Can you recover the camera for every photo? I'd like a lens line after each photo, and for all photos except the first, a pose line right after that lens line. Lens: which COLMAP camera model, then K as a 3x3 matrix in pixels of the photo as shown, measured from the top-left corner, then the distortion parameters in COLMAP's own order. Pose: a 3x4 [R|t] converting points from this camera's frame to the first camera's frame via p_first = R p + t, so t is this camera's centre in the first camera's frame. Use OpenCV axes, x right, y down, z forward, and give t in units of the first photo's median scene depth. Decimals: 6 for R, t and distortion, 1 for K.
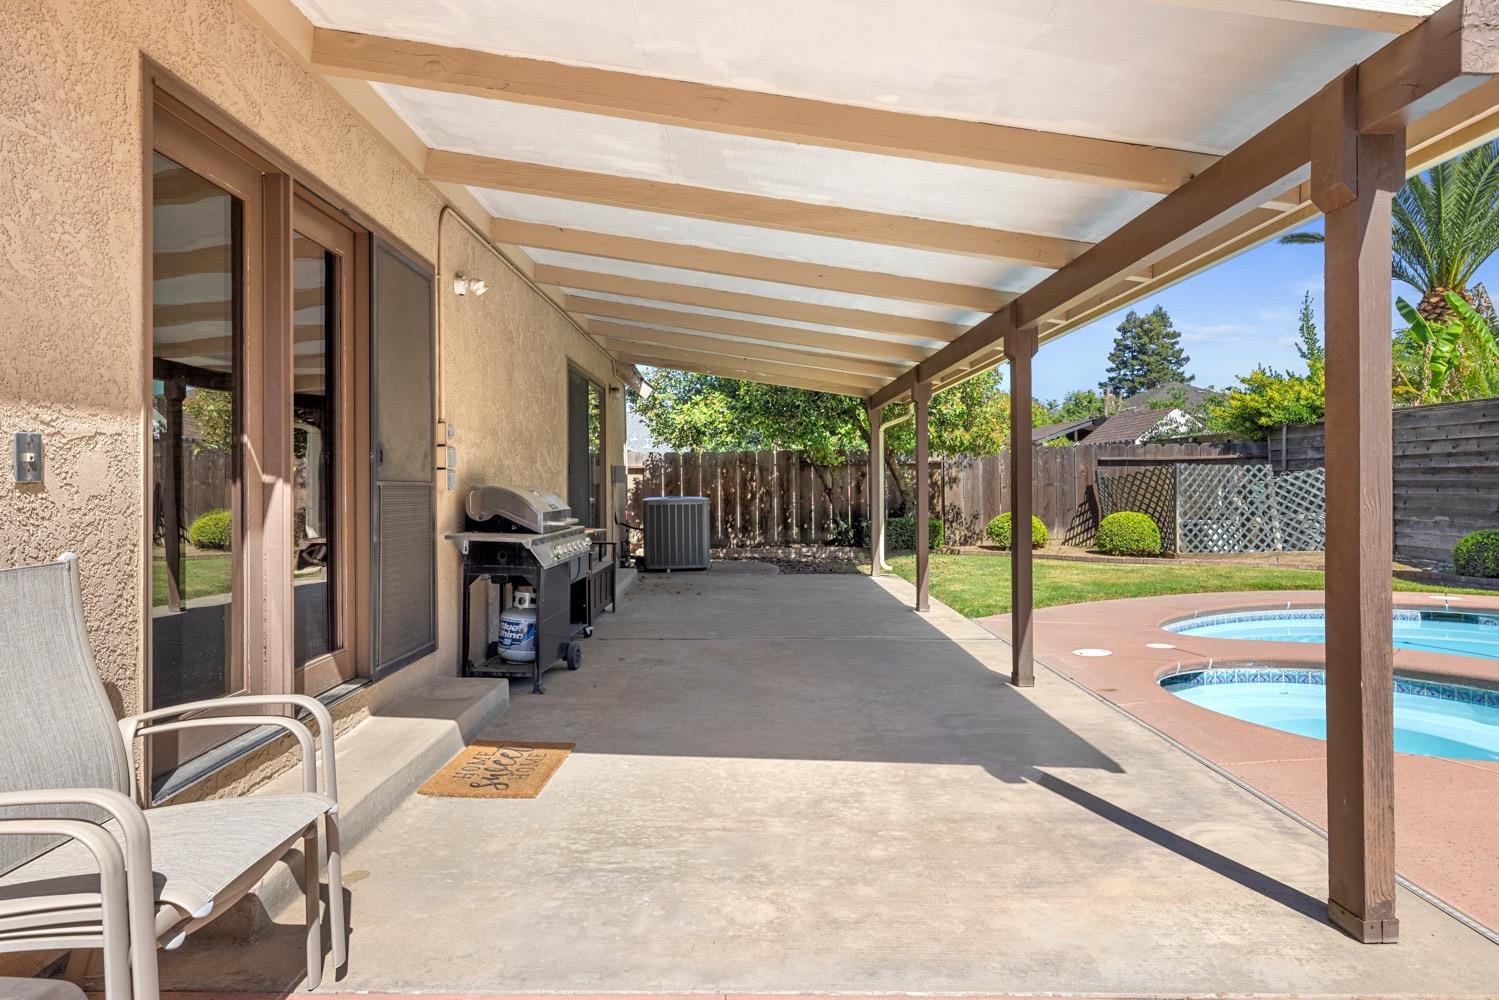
lens RADIAL K [[919.8, 0, 748.5], [0, 919.8, 490.8], [0, 0, 1]] dist [-0.006153, -0.000328]
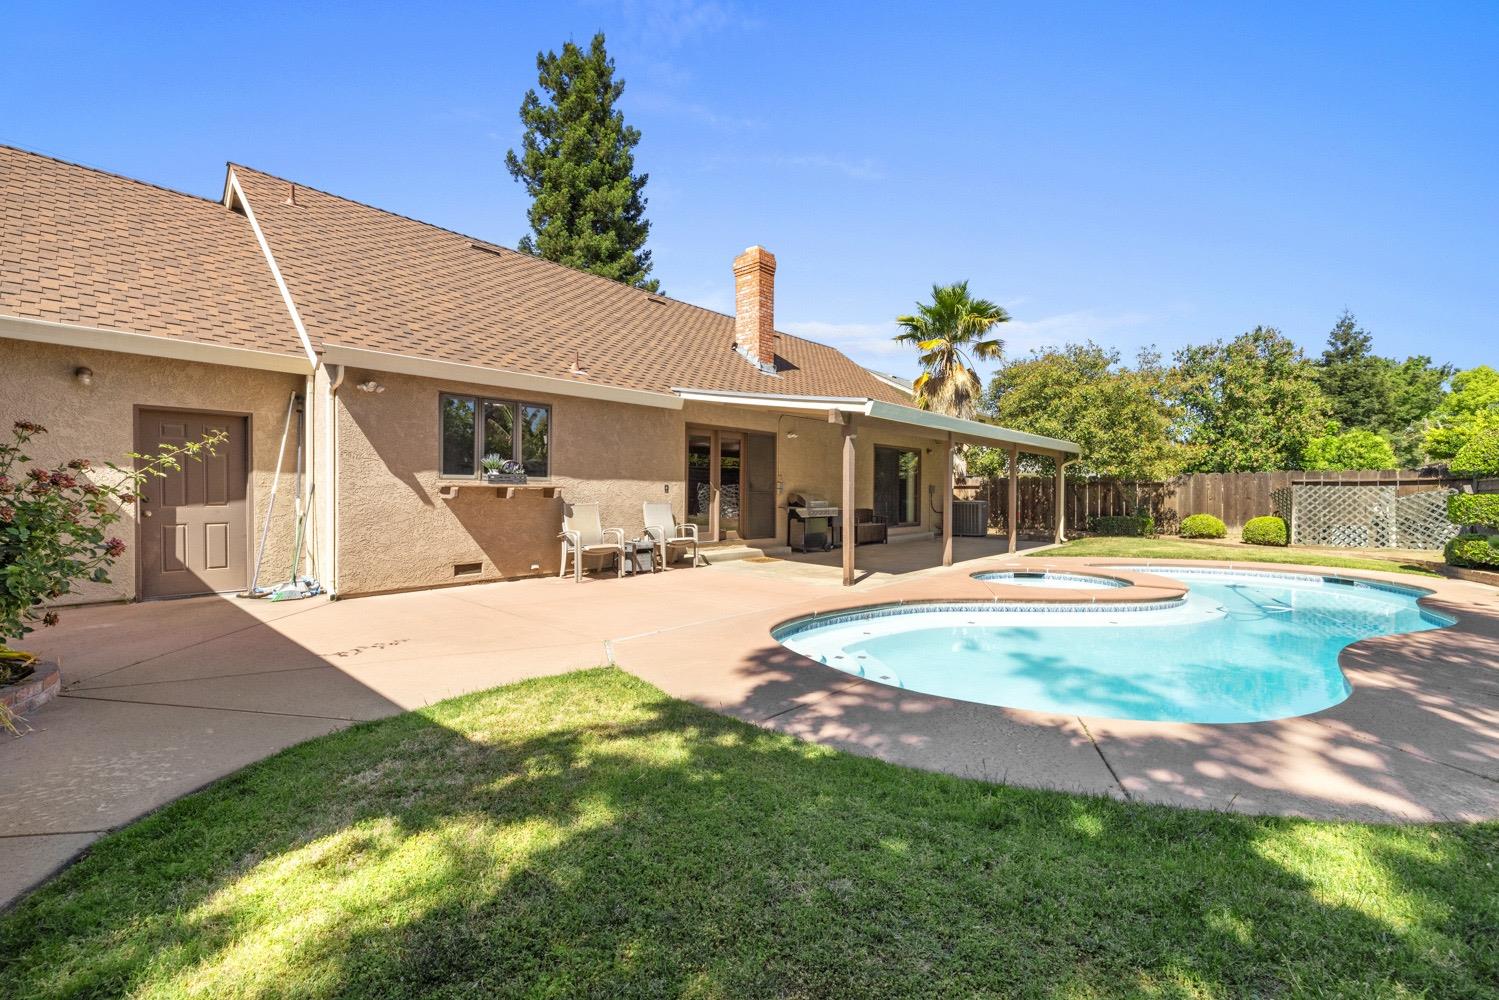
lens RADIAL K [[624.6, 0, 747.0], [0, 624.6, 496.6], [0, 0, 1]] dist [0.000554, 0.000356]
pose [[0.735071, 0.016309, -0.677794, 0.532456], [-0.016756, 0.999842, 0.005887, -0.001507], [0.677783, 0.007029, 0.735228, -0.386066]]
